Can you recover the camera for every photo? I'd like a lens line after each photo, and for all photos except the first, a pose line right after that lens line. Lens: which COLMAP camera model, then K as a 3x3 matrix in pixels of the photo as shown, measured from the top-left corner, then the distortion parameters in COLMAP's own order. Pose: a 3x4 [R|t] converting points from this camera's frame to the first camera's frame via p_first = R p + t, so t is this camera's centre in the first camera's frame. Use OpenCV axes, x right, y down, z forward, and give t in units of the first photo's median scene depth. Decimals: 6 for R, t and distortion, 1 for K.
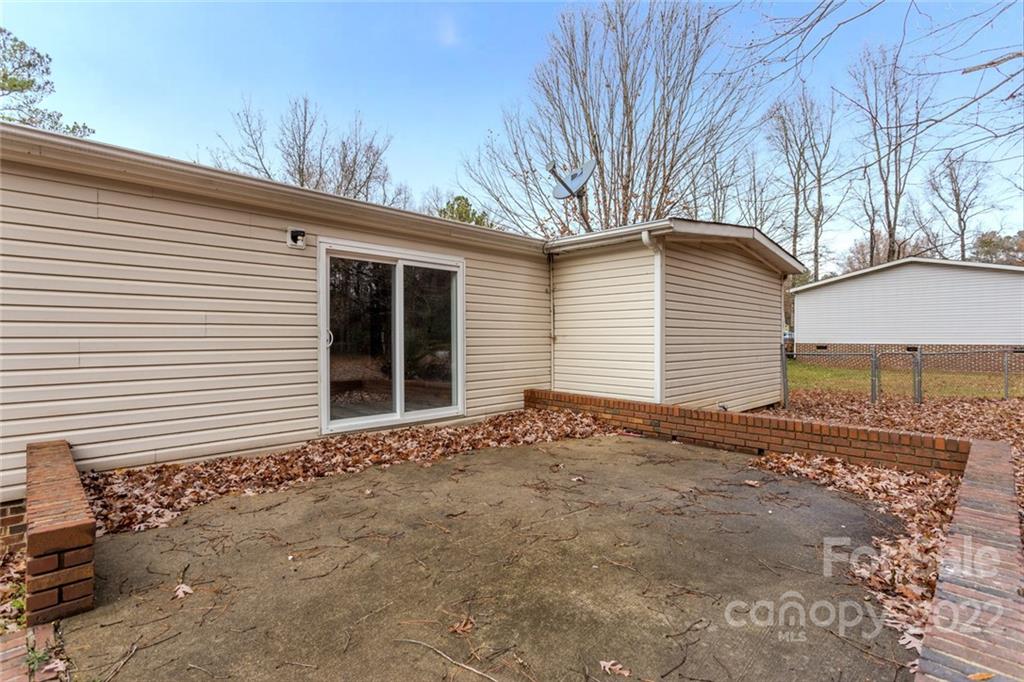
lens RADIAL K [[482.2, 0, 513.8], [0, 482.2, 340.1], [0, 0, 1]] dist [0.005088, 0.000566]
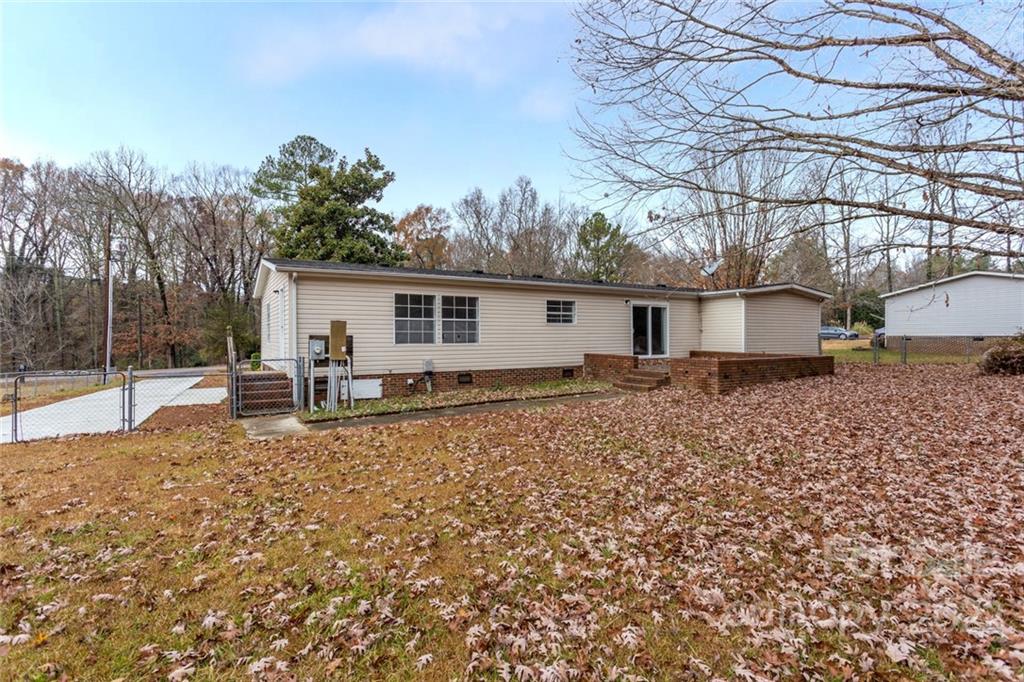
lens RADIAL K [[482.2, 0, 509.7], [0, 482.2, 338.9], [0, 0, 1]] dist [0.005088, 0.000566]
pose [[0.968369, -0.003368, -0.249499, -0.254326], [0.003860, 0.999991, 0.001483, 0.030678], [0.249492, -0.002399, 0.968374, -1.670174]]
